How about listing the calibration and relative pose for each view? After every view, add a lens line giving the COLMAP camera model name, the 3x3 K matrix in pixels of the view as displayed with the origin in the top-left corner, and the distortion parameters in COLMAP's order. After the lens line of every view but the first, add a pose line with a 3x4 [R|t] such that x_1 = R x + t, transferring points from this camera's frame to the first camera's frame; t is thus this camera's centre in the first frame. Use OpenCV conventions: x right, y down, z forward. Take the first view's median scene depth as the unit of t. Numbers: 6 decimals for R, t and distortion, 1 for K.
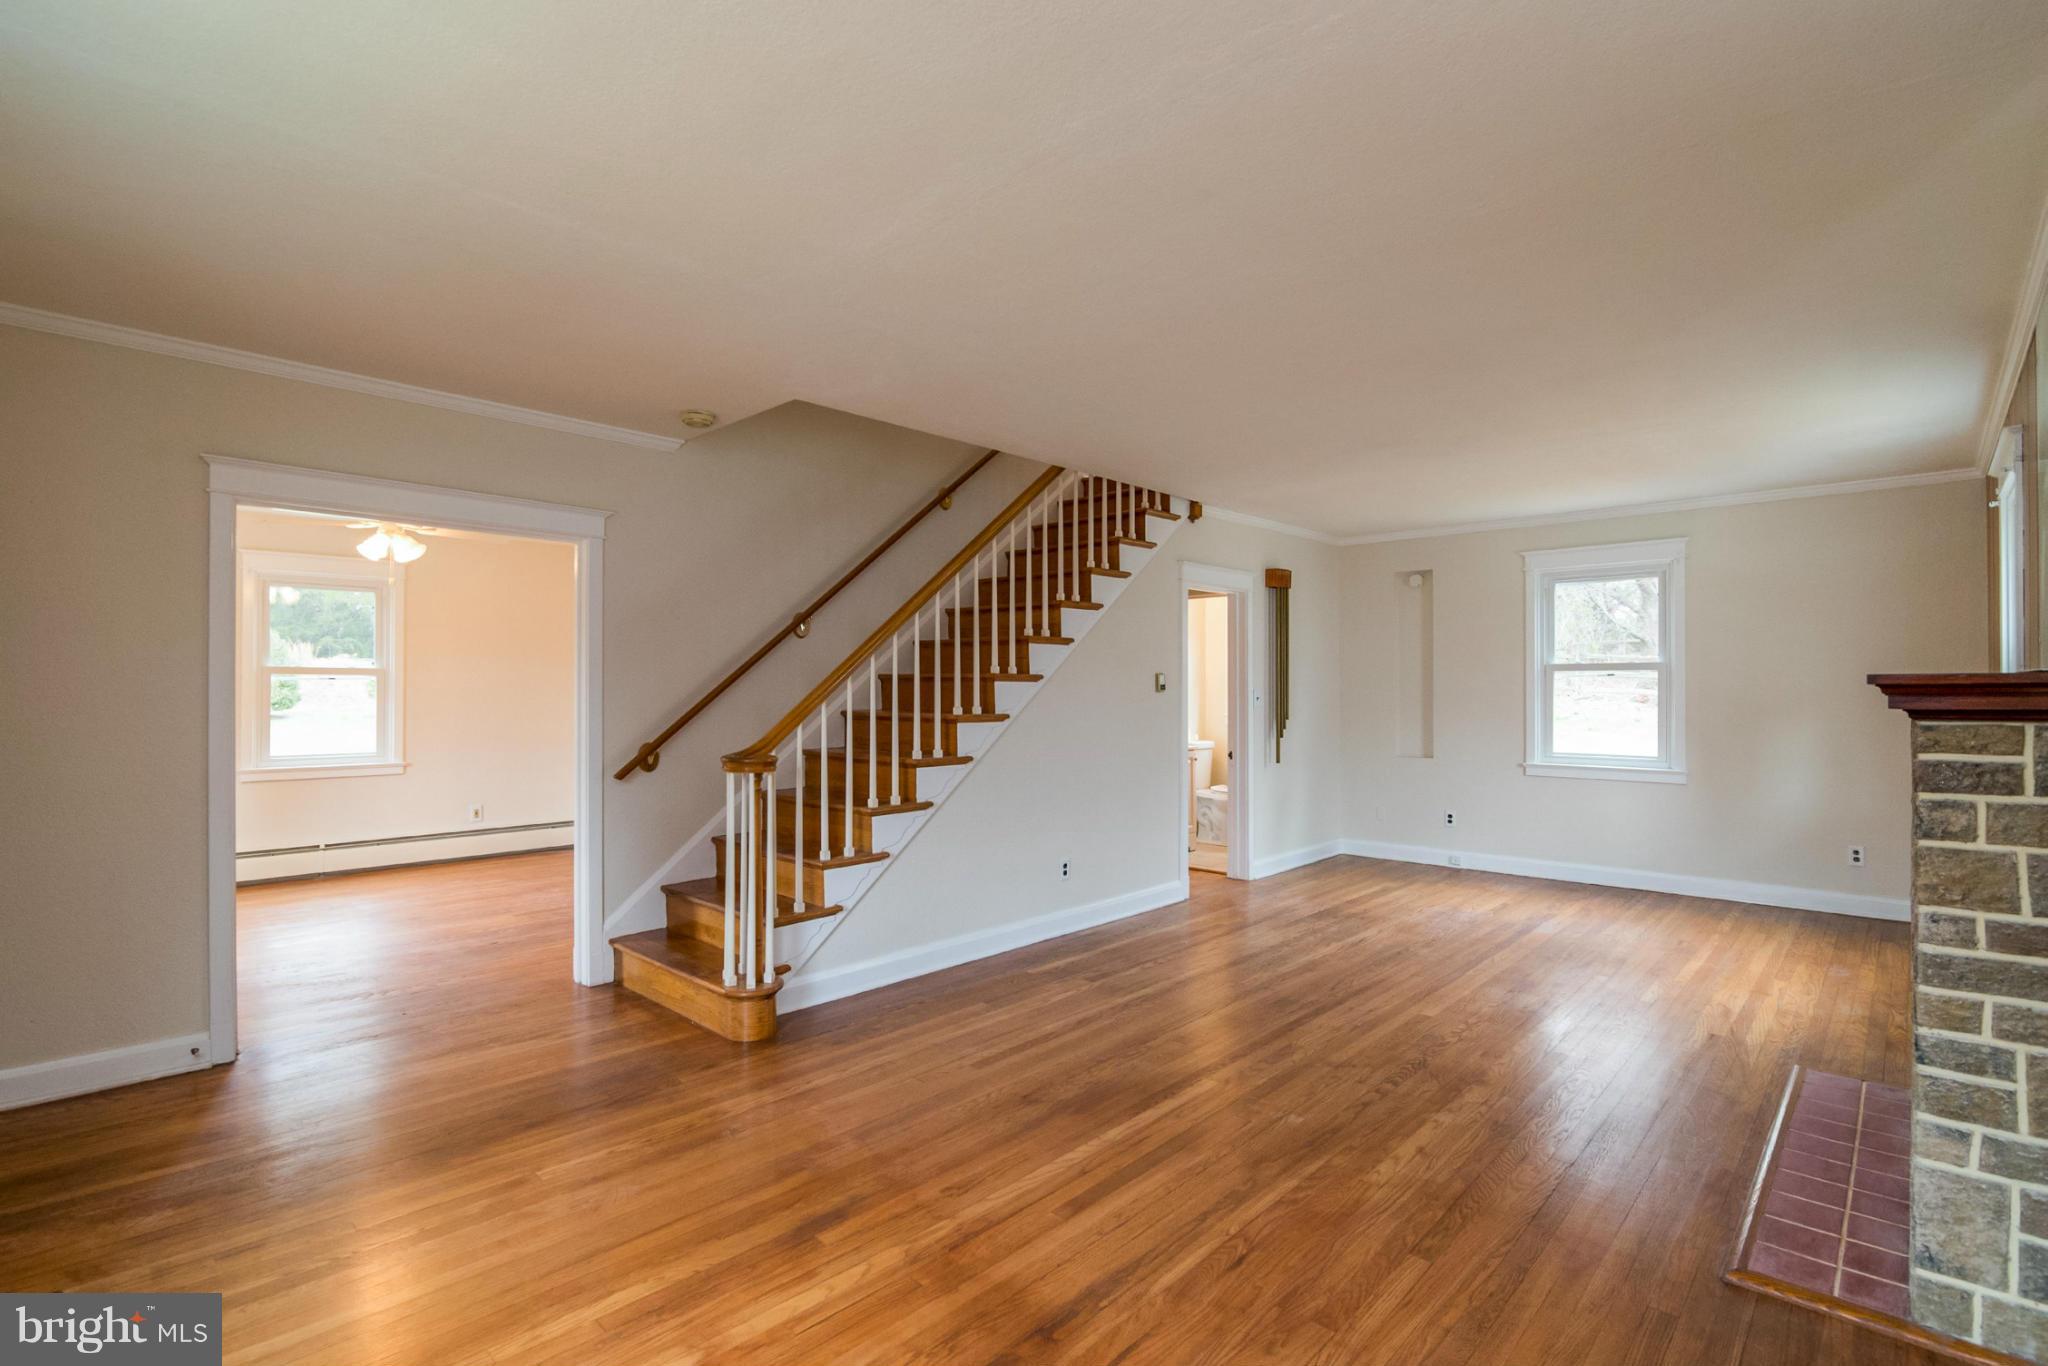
lens RADIAL K [[947.8, 0, 1019.5], [0, 947.8, 694.8], [0, 0, 1]] dist [-0.025406, 0.001490]
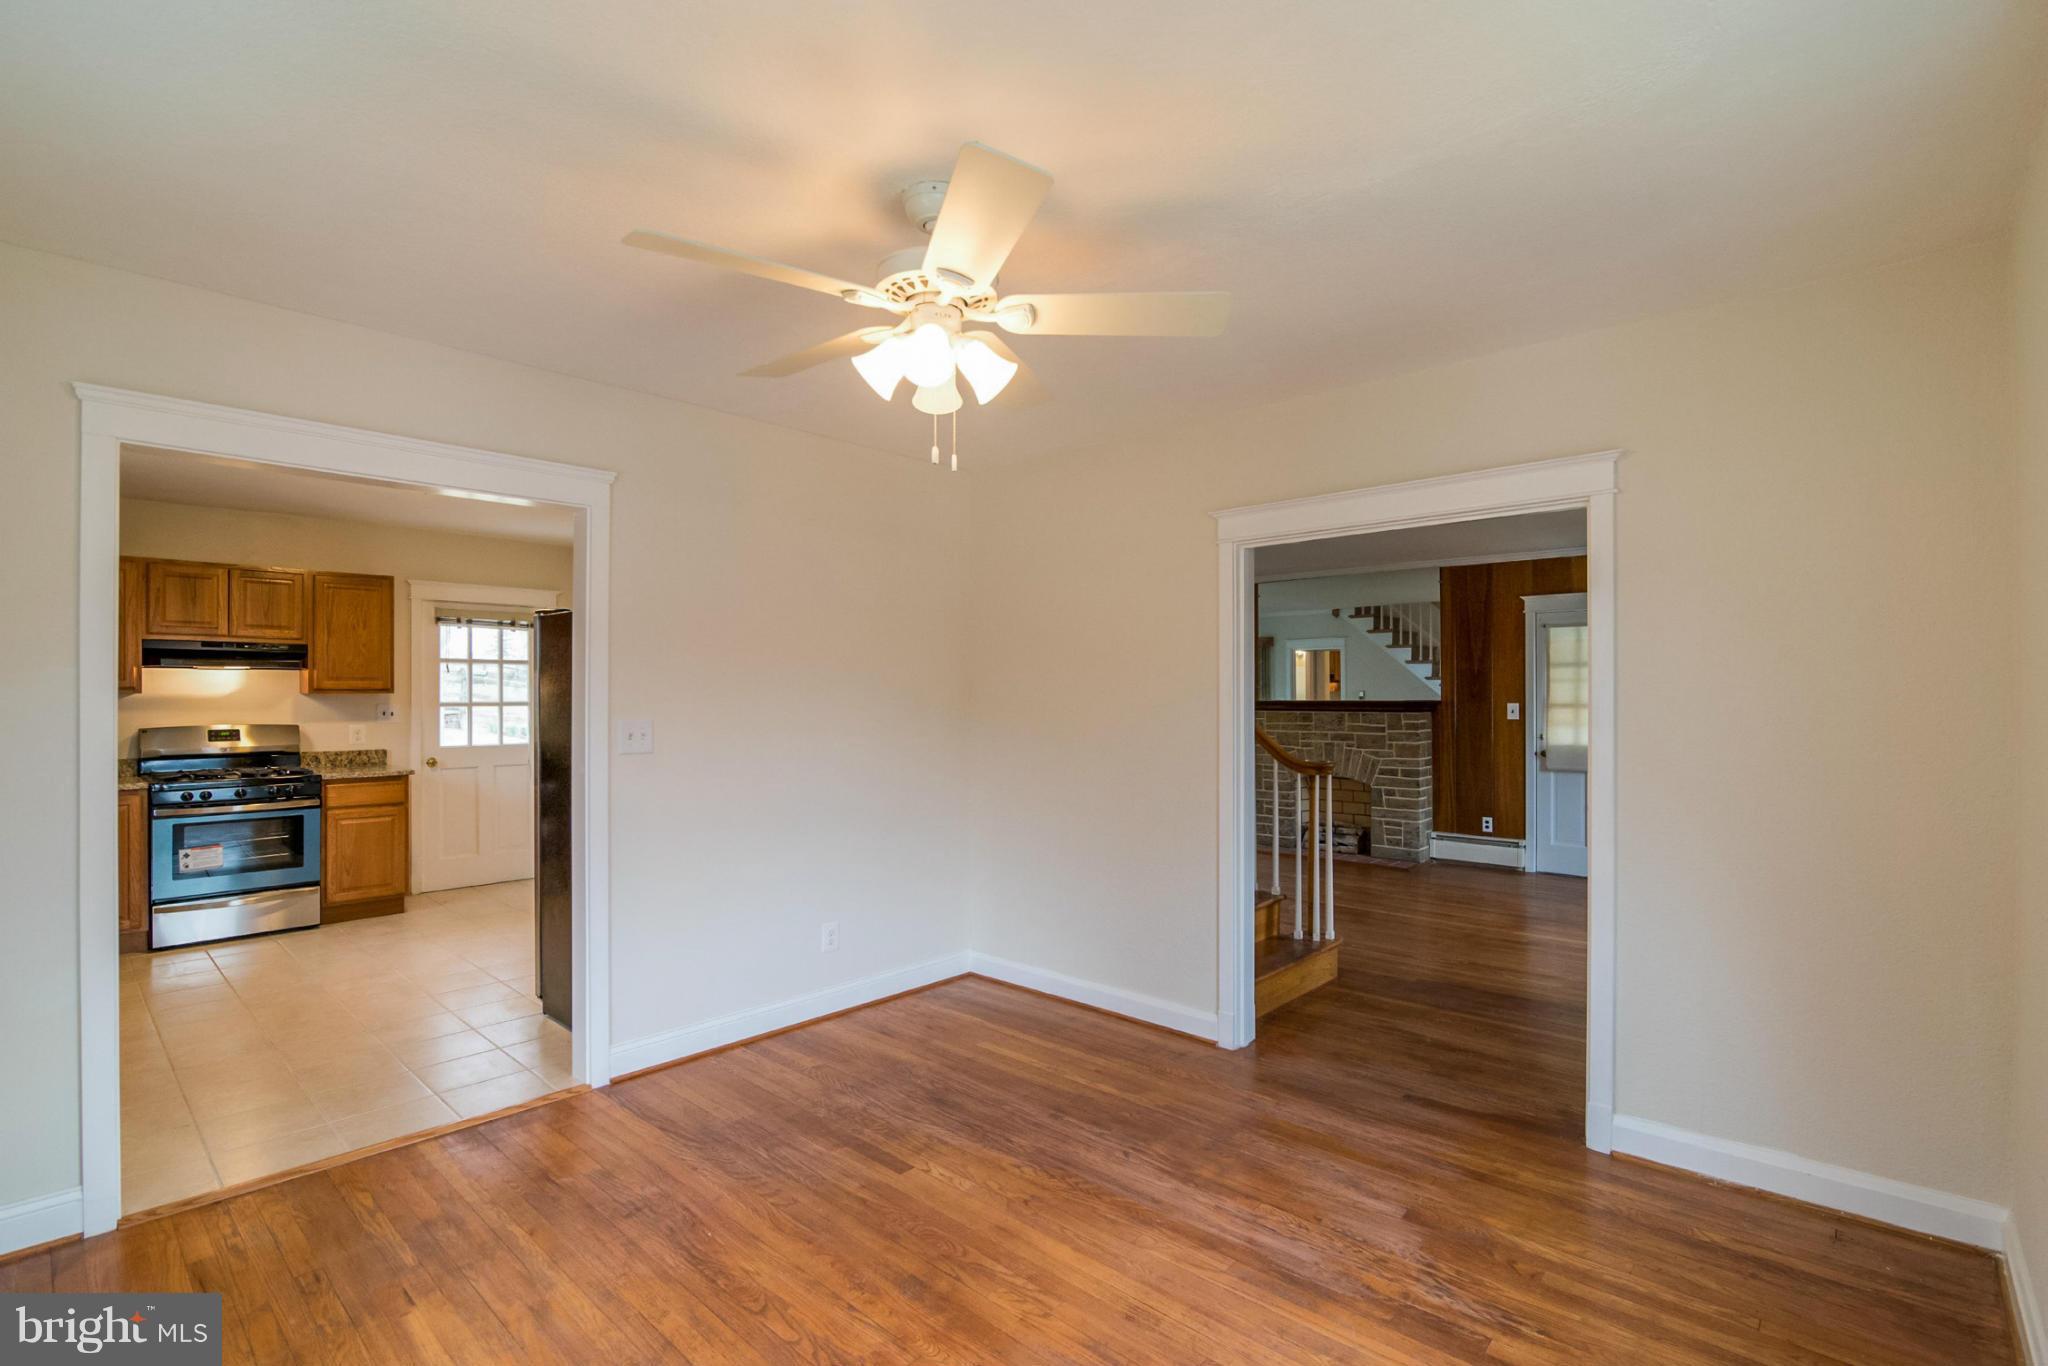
lens RADIAL K [[947.8, 0, 1044.5], [0, 947.8, 694.9], [0, 0, 1]] dist [-0.025406, 0.001490]
pose [[-0.039051, -0.000921, 0.999237, -1.650834], [0.003336, 0.999994, 0.001052, -0.031733], [-0.999232, 0.003375, -0.039047, 1.498969]]
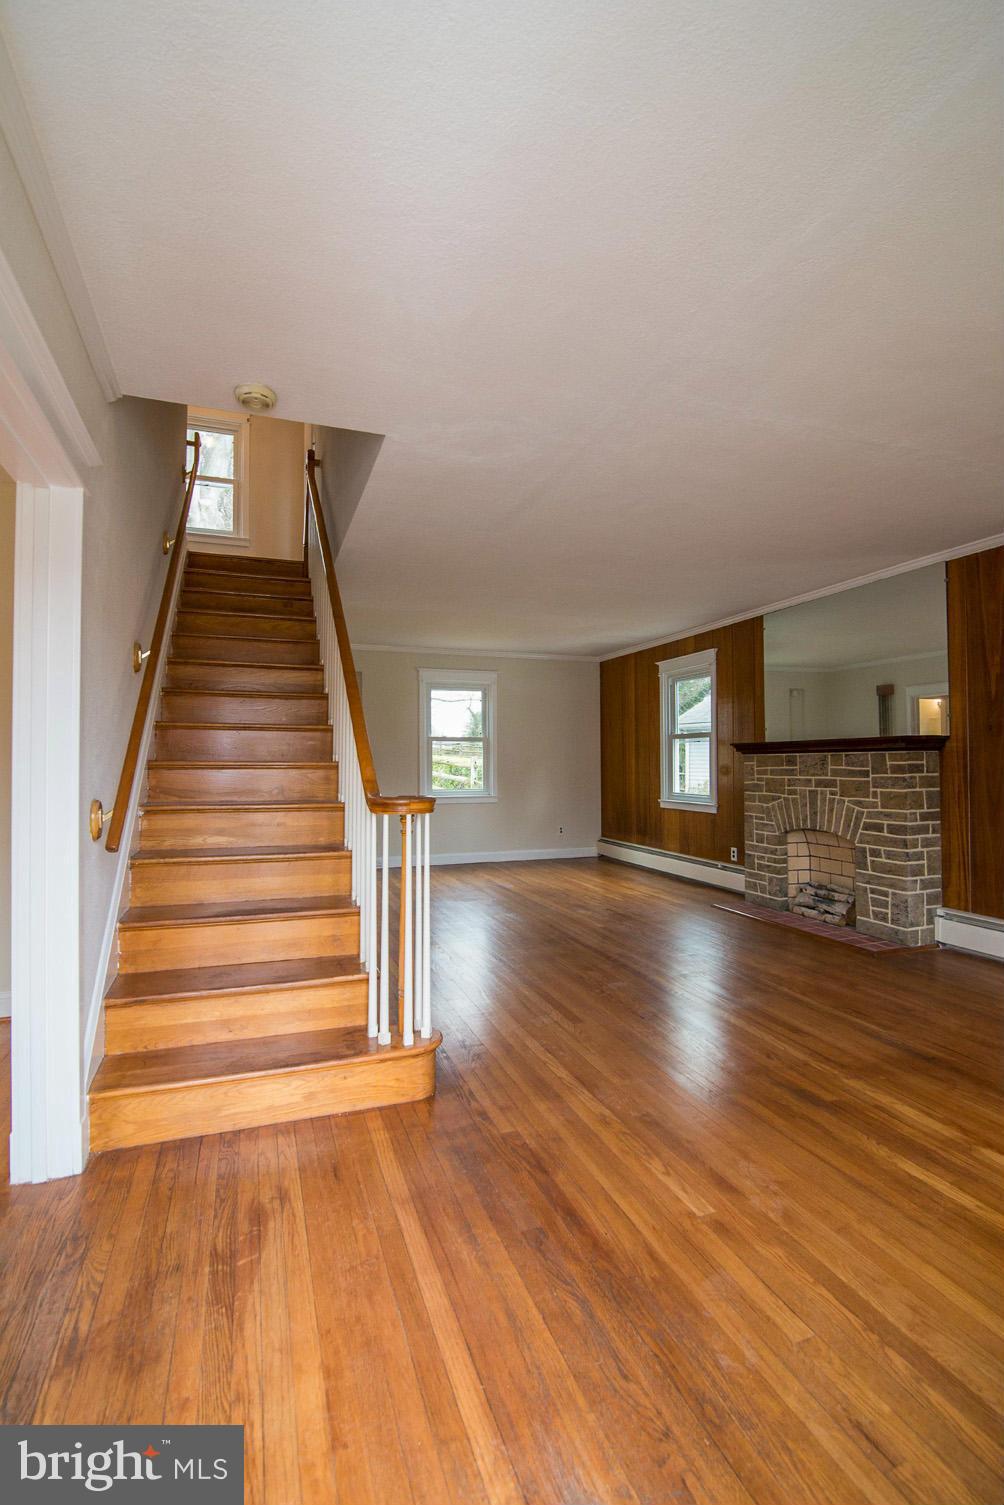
lens RADIAL K [[696.5, 0, 505.8], [0, 696.5, 748.8], [0, 0, 1]] dist [-0.025406, 0.001490]
pose [[0.443157, 0.018312, 0.896257, -0.913772], [0.006485, 0.999700, -0.023632, 0.036124], [-0.896421, 0.016285, 0.442905, 0.631301]]
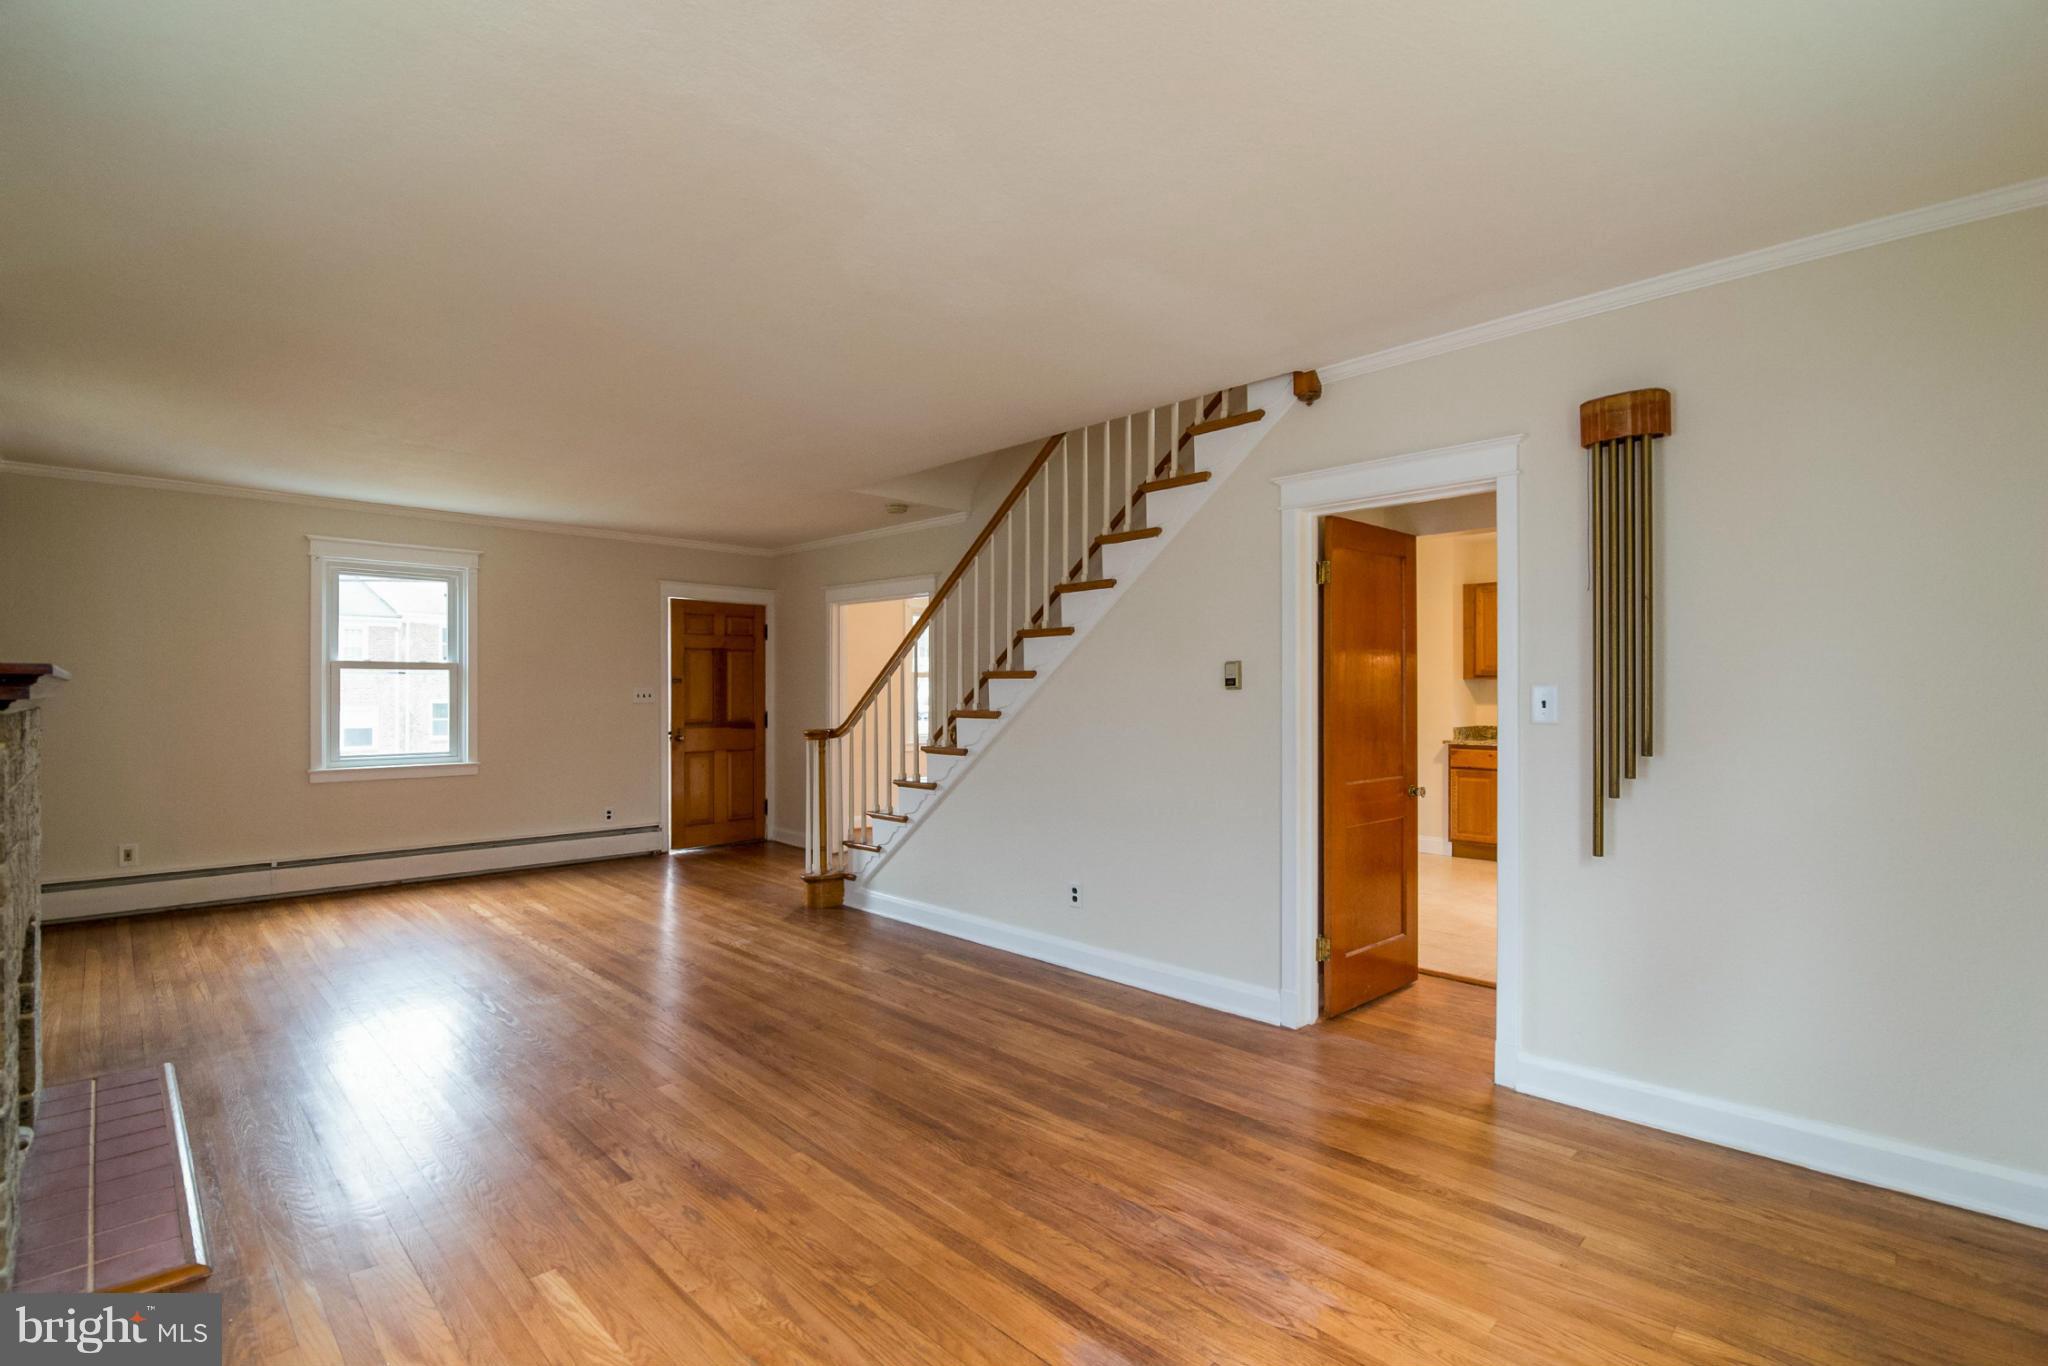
lens RADIAL K [[947.8, 0, 1054.0], [0, 947.8, 691.5], [0, 0, 1]] dist [-0.025406, 0.001490]
pose [[-0.003872, 0.001371, -0.999992, 1.362263], [-0.003834, 0.999992, 0.001386, -0.002463], [0.999985, 0.003839, -0.003867, 1.470269]]
